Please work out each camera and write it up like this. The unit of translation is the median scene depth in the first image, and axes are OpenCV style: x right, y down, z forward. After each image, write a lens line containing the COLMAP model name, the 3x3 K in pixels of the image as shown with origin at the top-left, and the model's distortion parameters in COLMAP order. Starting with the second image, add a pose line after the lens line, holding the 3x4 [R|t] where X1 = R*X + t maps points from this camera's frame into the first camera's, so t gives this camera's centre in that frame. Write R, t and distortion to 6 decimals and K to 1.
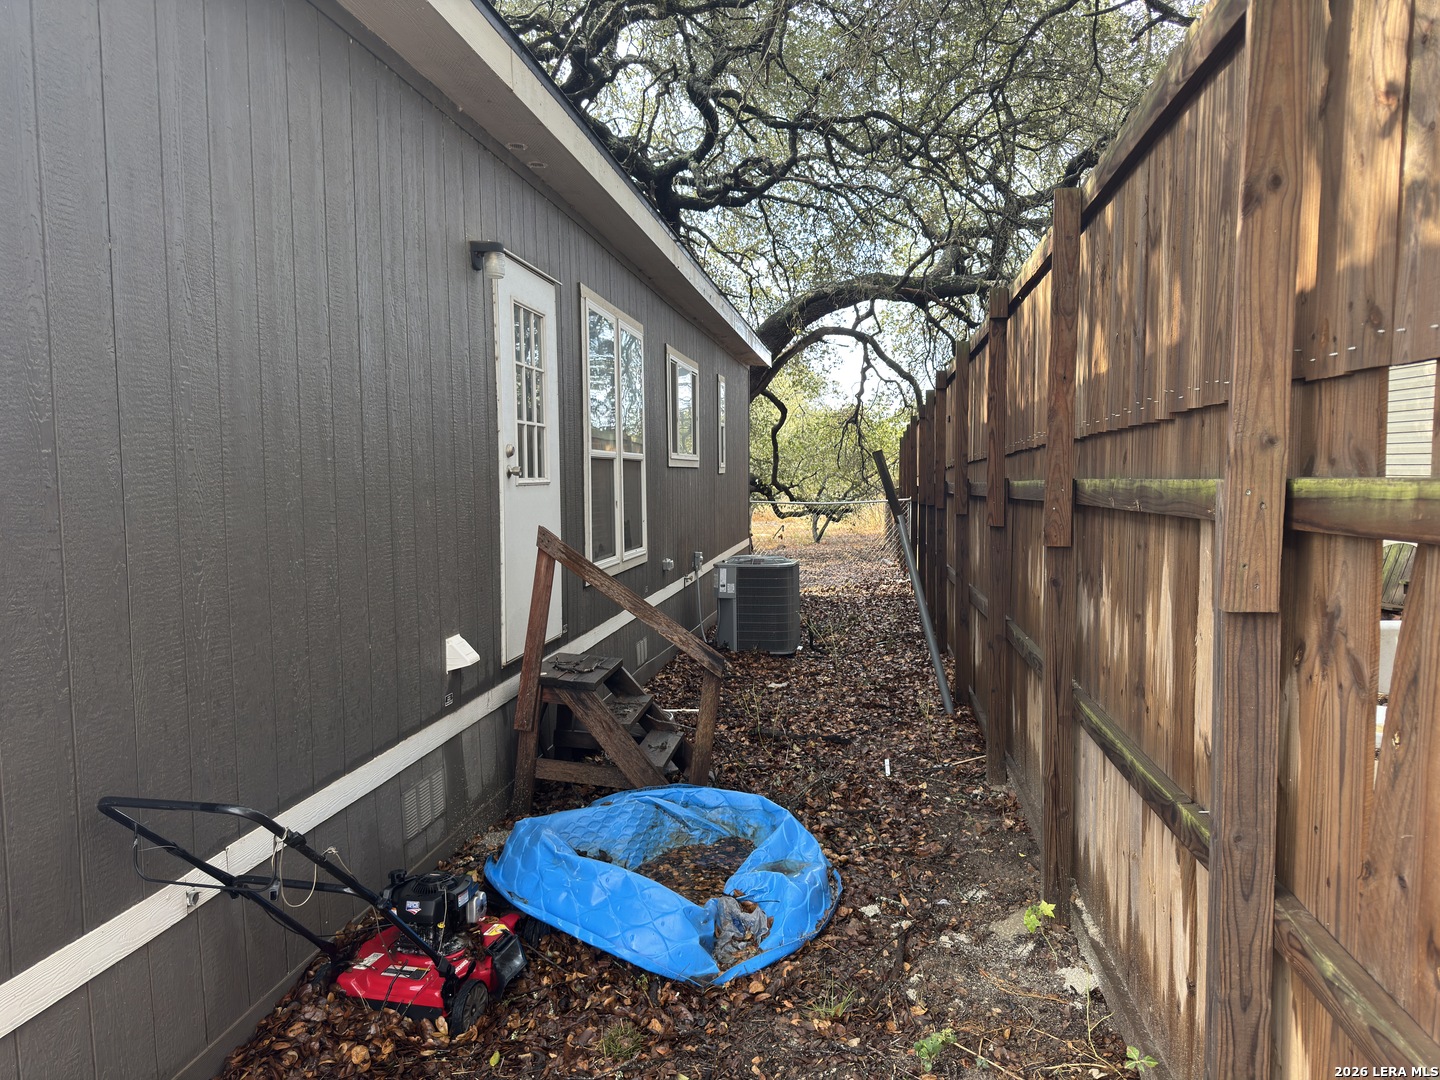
lens RADIAL K [[1016.7, 0, 716.4], [0, 1016.7, 547.7], [0, 0, 1]] dist [0.037676, -0.048052]
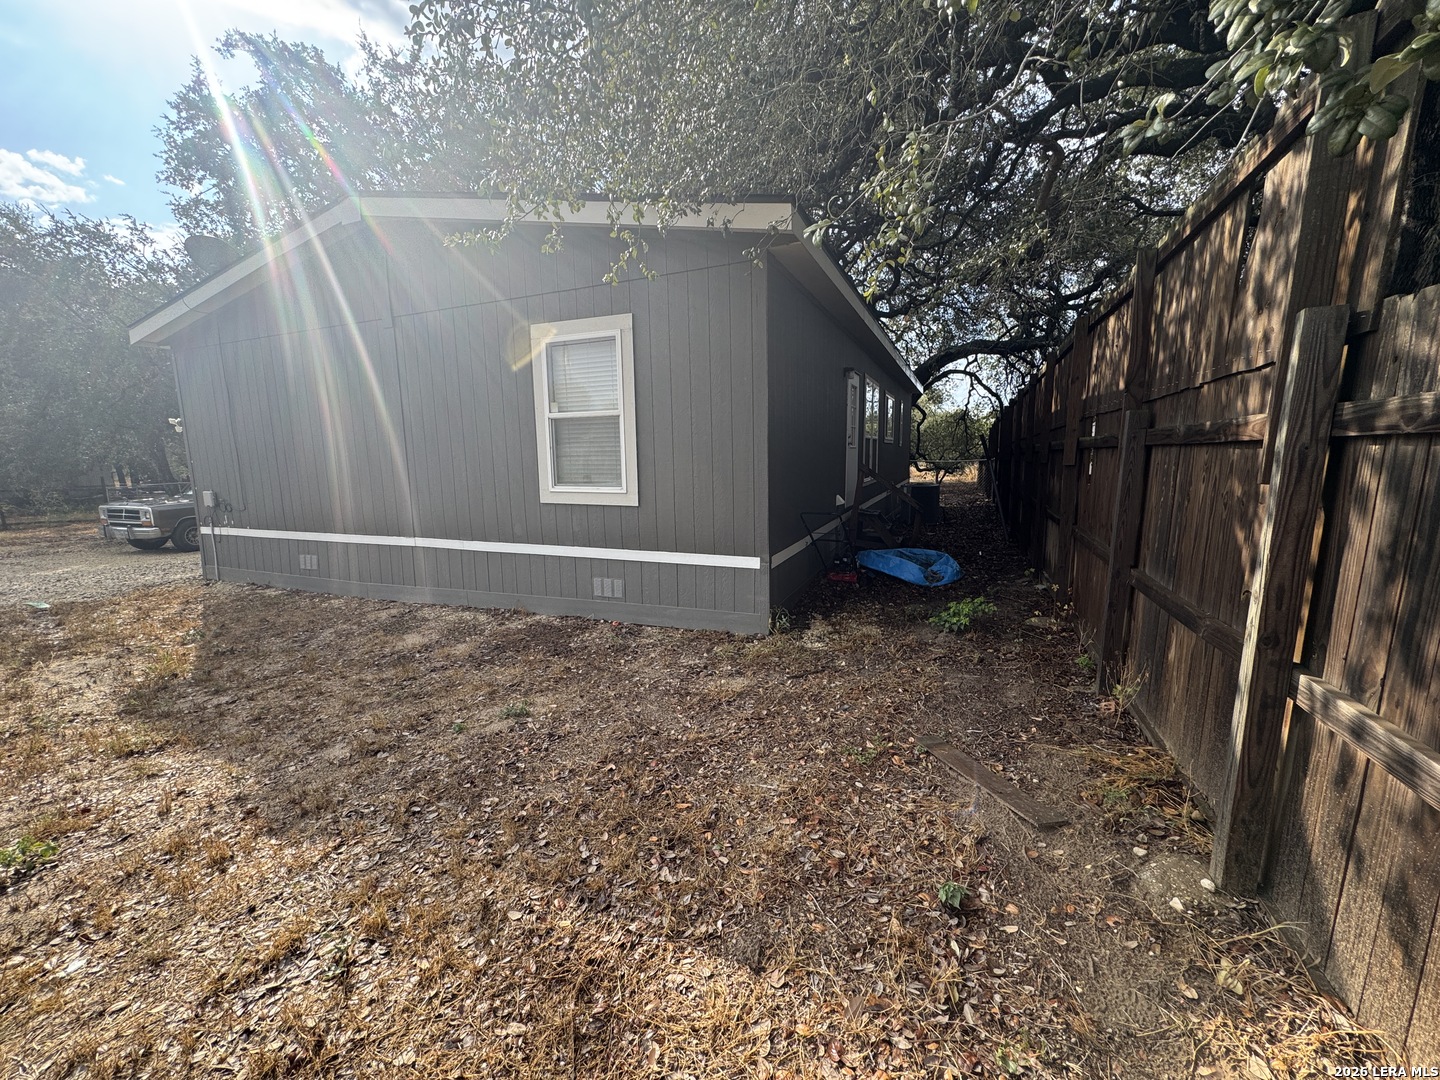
lens RADIAL K [[586.9, 0, 721.3], [0, 586.9, 539.4], [0, 0, 1]] dist [-0.002620, 0.000939]
pose [[0.970703, 0.029162, -0.238507, -0.035840], [-0.010795, 0.996899, 0.077954, 0.018396], [0.240041, -0.073095, 0.968007, -0.183643]]
